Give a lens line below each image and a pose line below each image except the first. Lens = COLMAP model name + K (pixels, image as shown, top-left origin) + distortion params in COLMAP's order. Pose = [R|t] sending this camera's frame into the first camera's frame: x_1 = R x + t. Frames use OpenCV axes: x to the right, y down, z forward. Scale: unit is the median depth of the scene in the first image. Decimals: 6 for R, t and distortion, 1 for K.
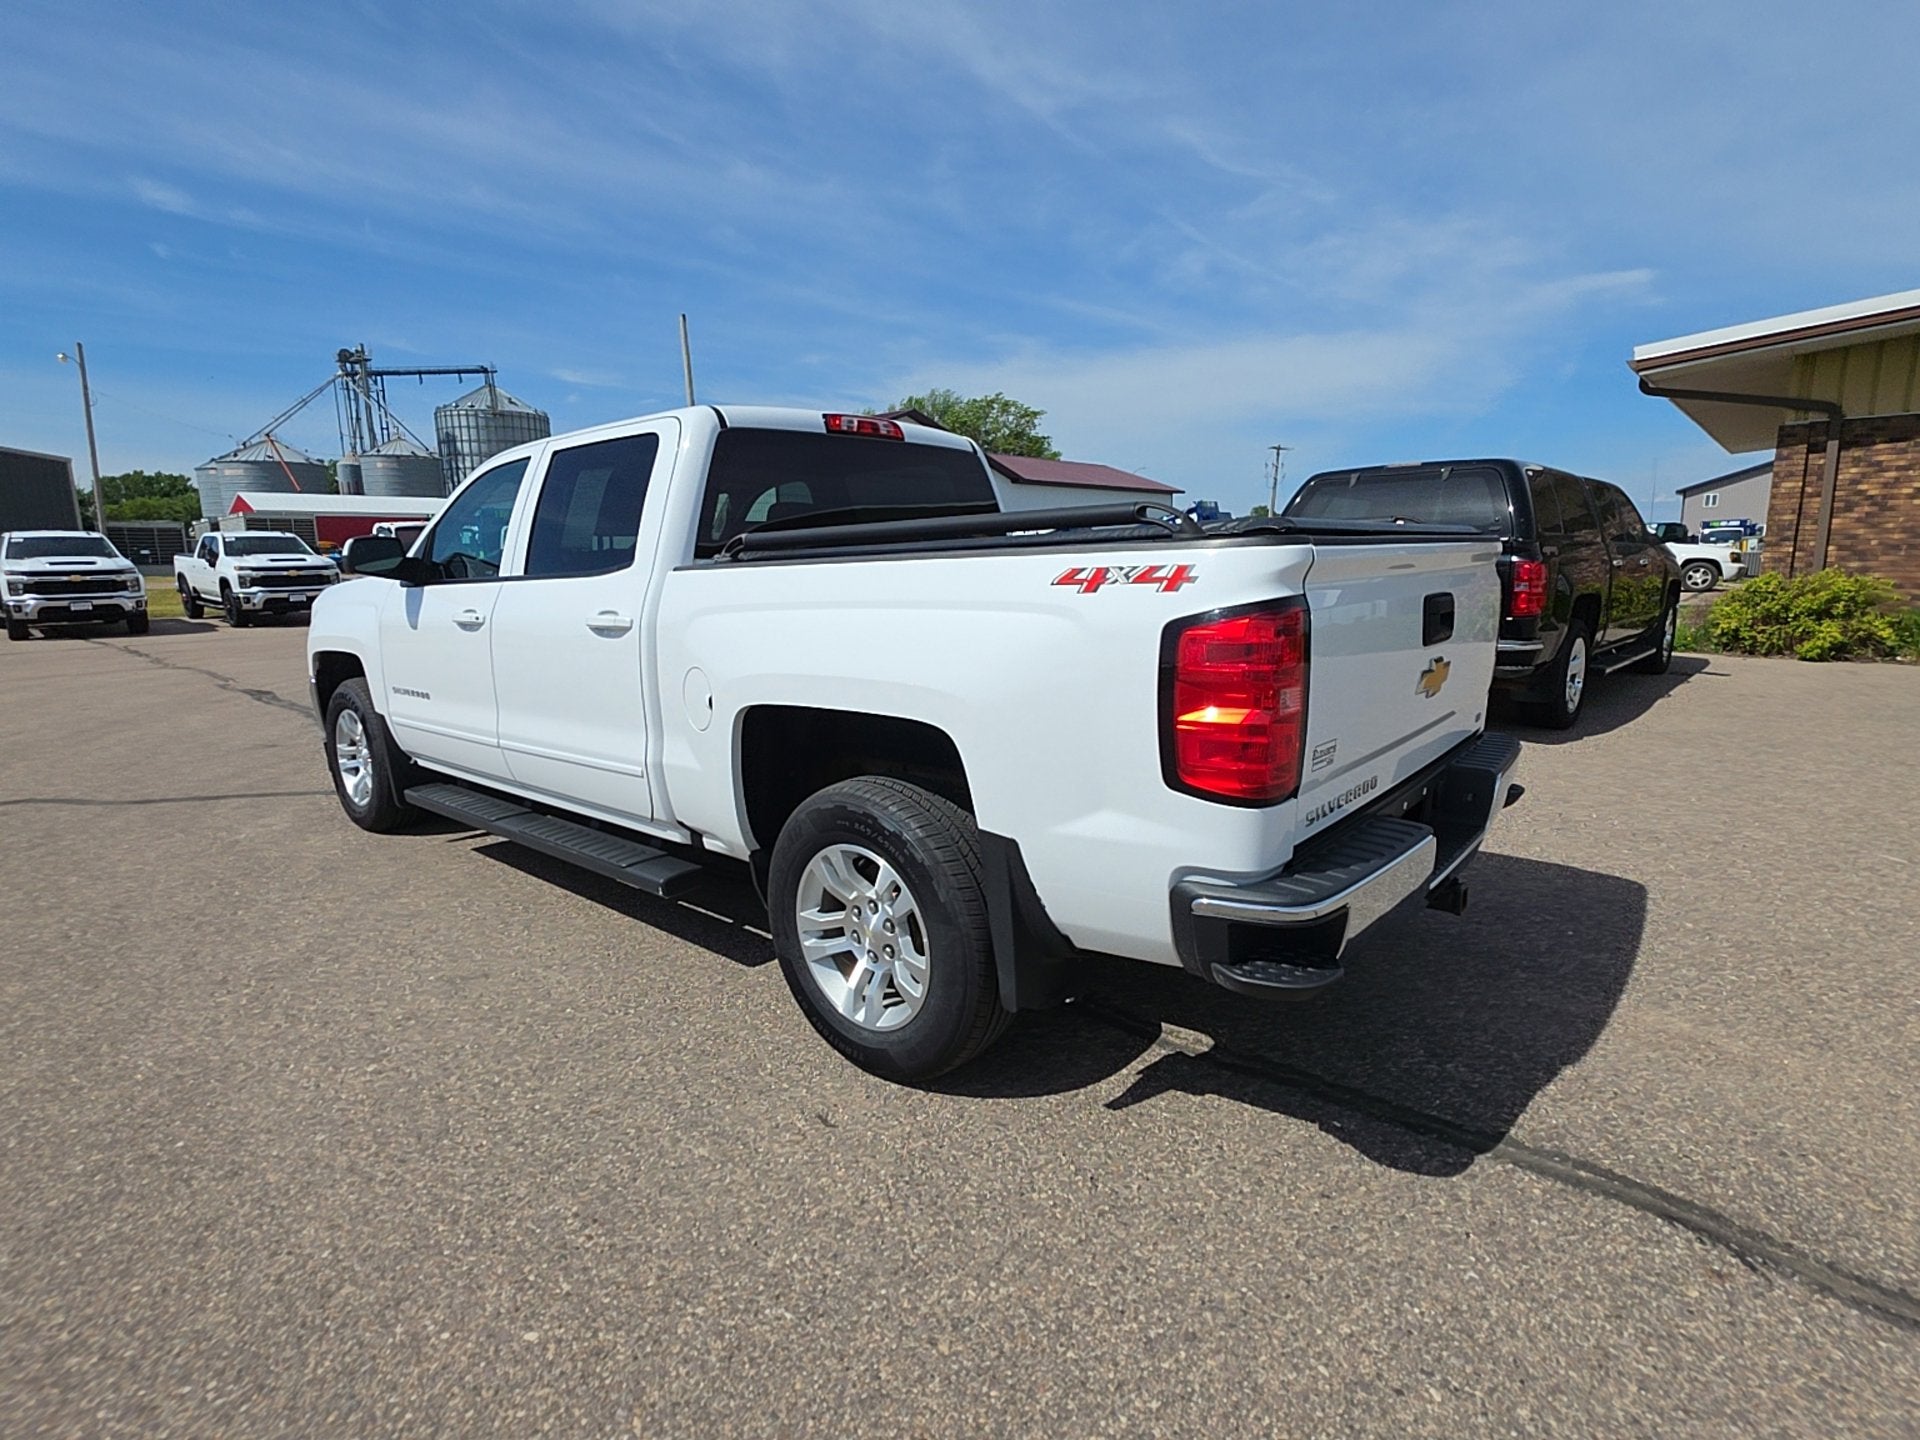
lens RADIAL K [[942.4, 0, 951.2], [0, 942.4, 716.7], [0, 0, 1]] dist [0.002989, -0.002045]
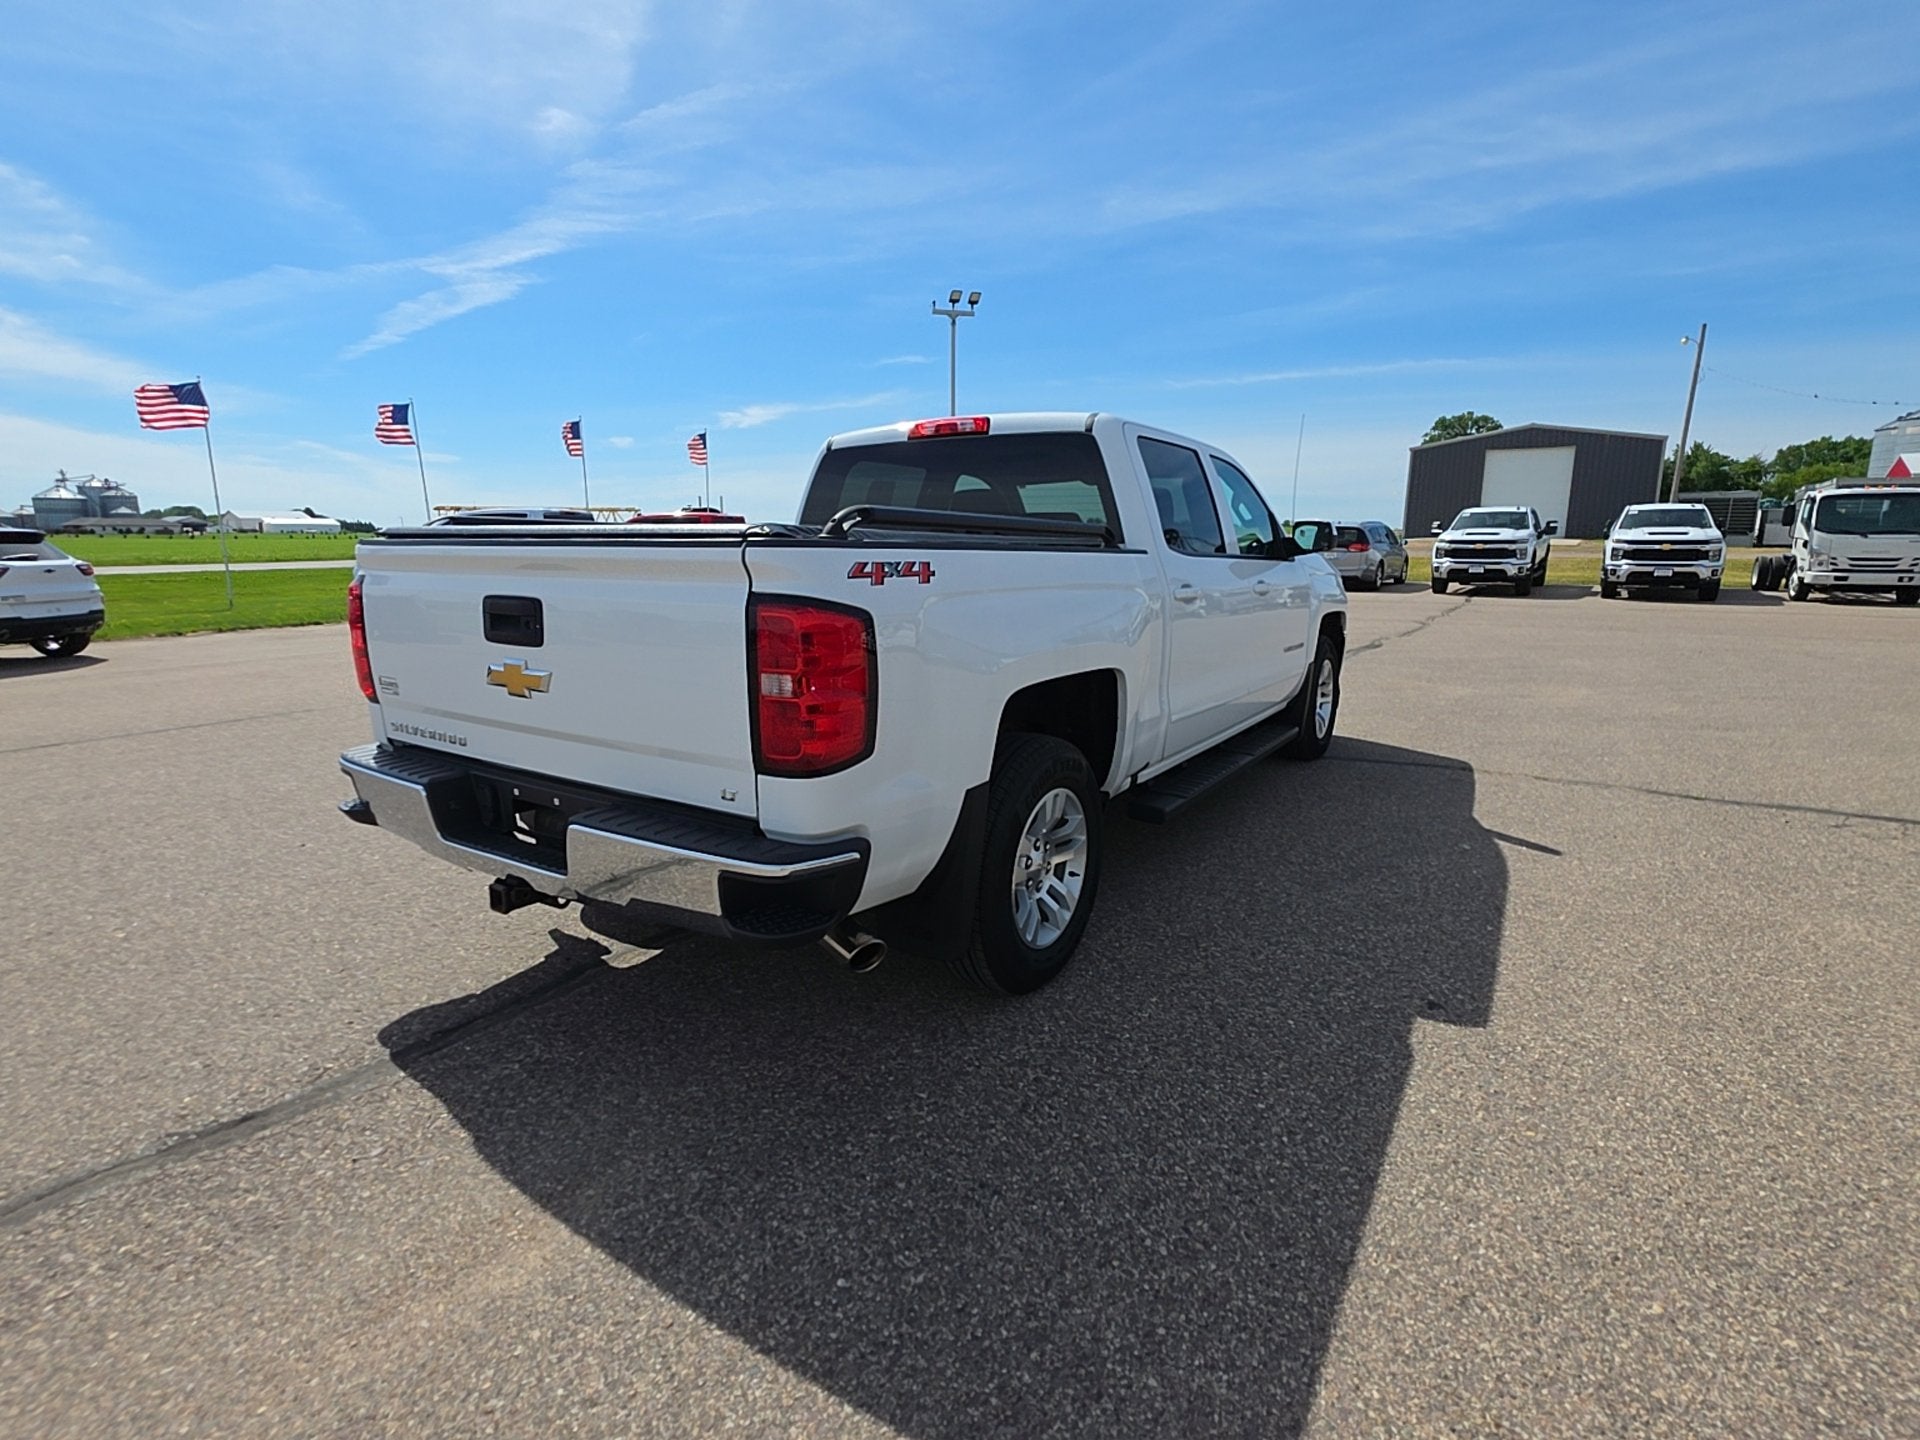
lens RADIAL K [[942.4, 0, 953.8], [0, 942.4, 717.2], [0, 0, 1]] dist [0.002989, -0.002045]
pose [[0.131777, 0.203612, -0.970143, 0.851993], [-0.172320, 0.968482, 0.179857, -0.144381], [0.976187, 0.143474, 0.162710, 0.707548]]
